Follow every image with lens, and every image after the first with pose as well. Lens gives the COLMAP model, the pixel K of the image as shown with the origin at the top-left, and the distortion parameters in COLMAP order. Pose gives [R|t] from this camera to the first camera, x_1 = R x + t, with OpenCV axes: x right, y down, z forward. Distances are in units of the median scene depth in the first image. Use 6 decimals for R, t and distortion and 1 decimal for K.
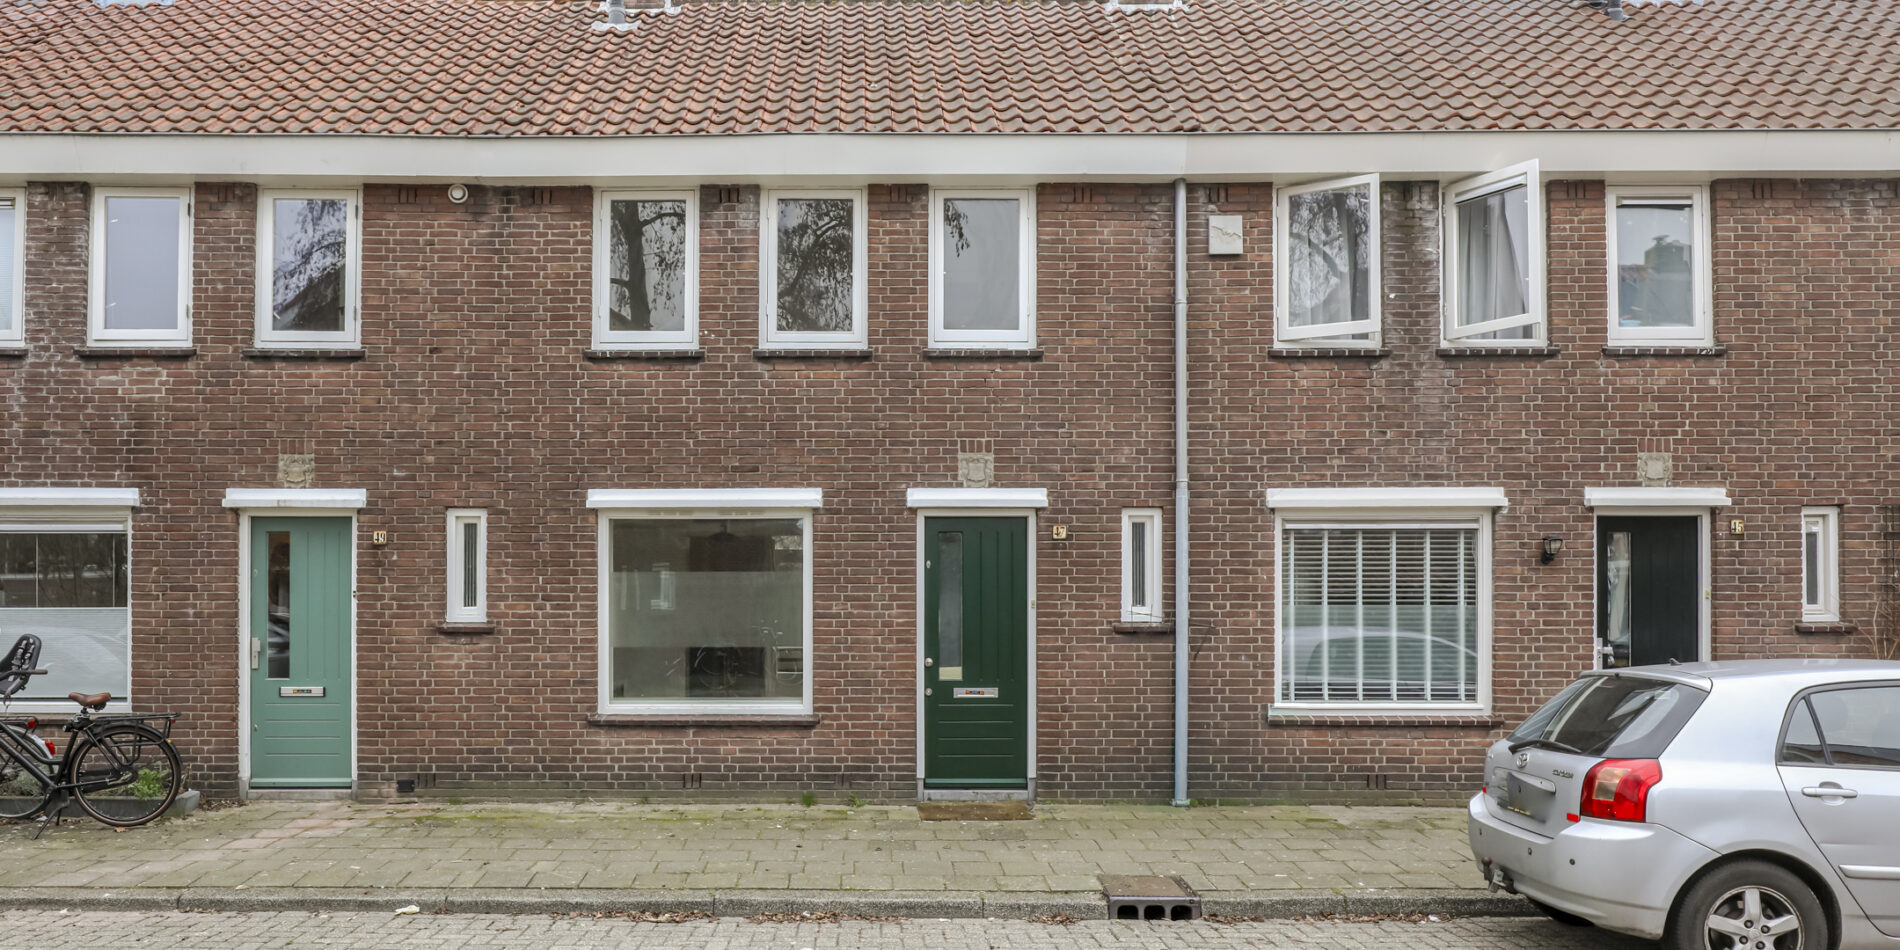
lens RADIAL K [[1304.6, 0, 949.9], [0, 1304.6, 525.9], [0, 0, 1]] dist [-0.046520, -0.001572]
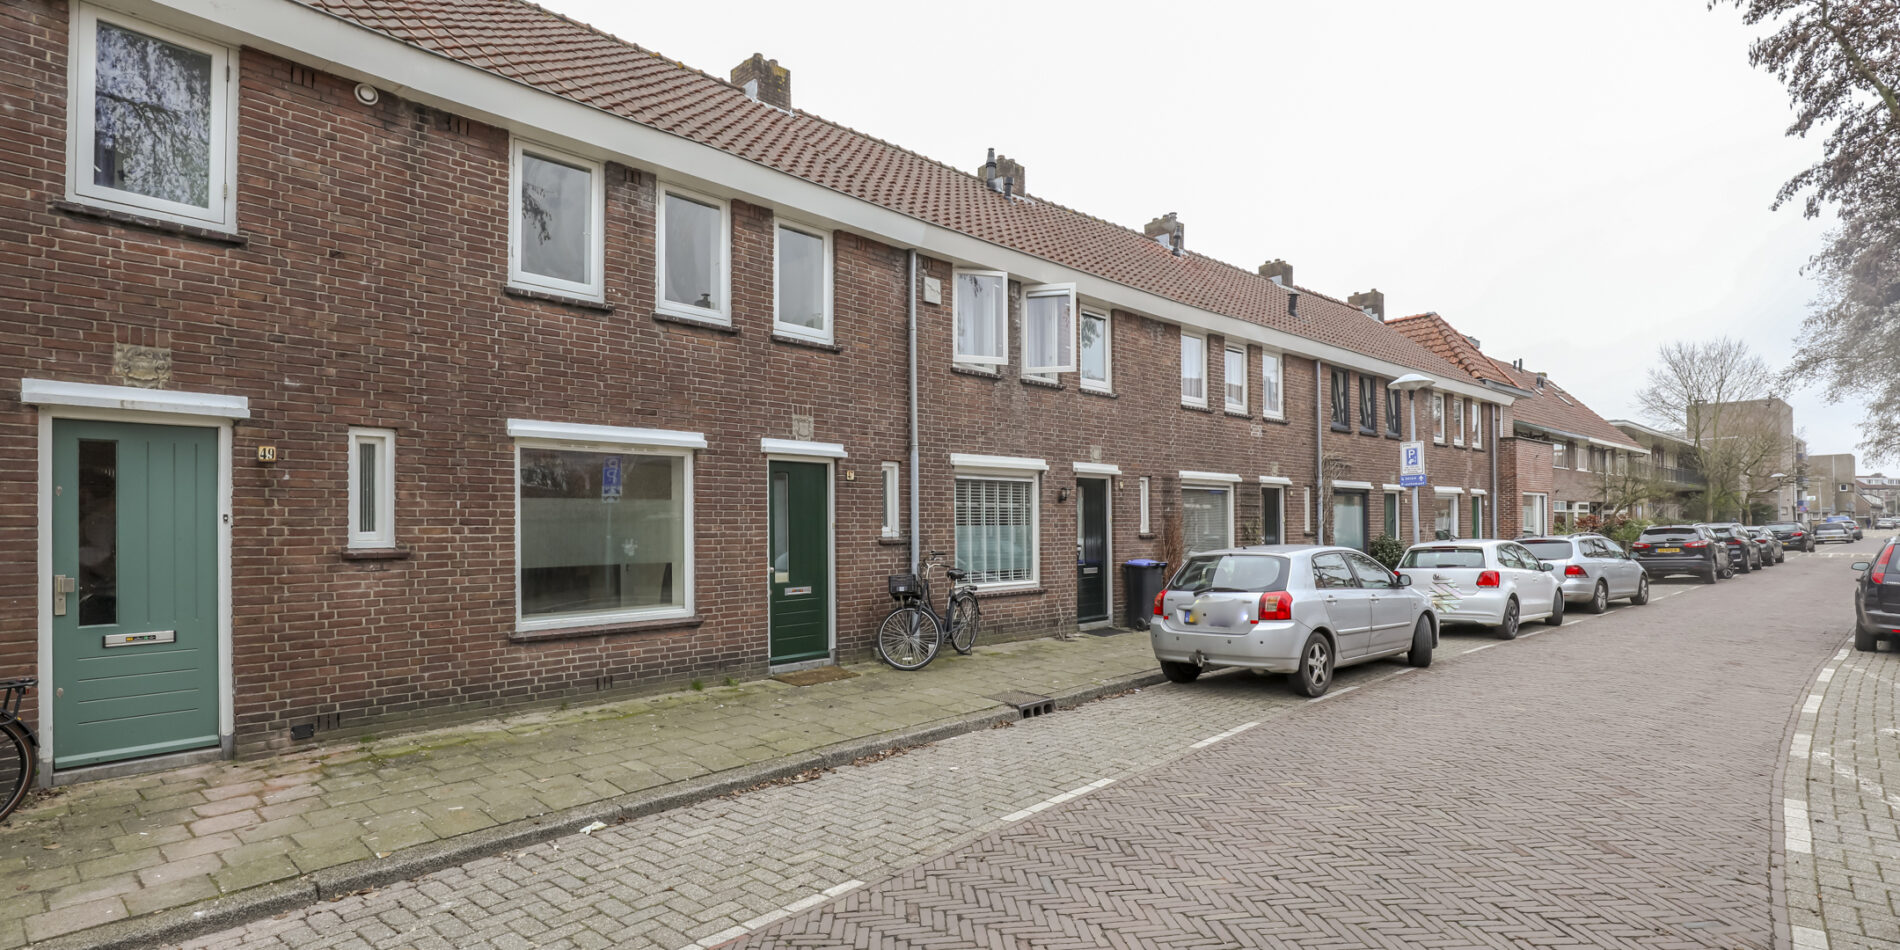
lens RADIAL K [[922.7, 0, 939.3], [0, 922.7, 476.5], [0, 0, 1]] dist [-0.038534, 0.008770]
pose [[0.658250, 0.035076, 0.751982, -0.608689], [-0.029974, 0.999343, -0.020376, 0.023513], [-0.752202, -0.009128, 0.658869, 0.253218]]
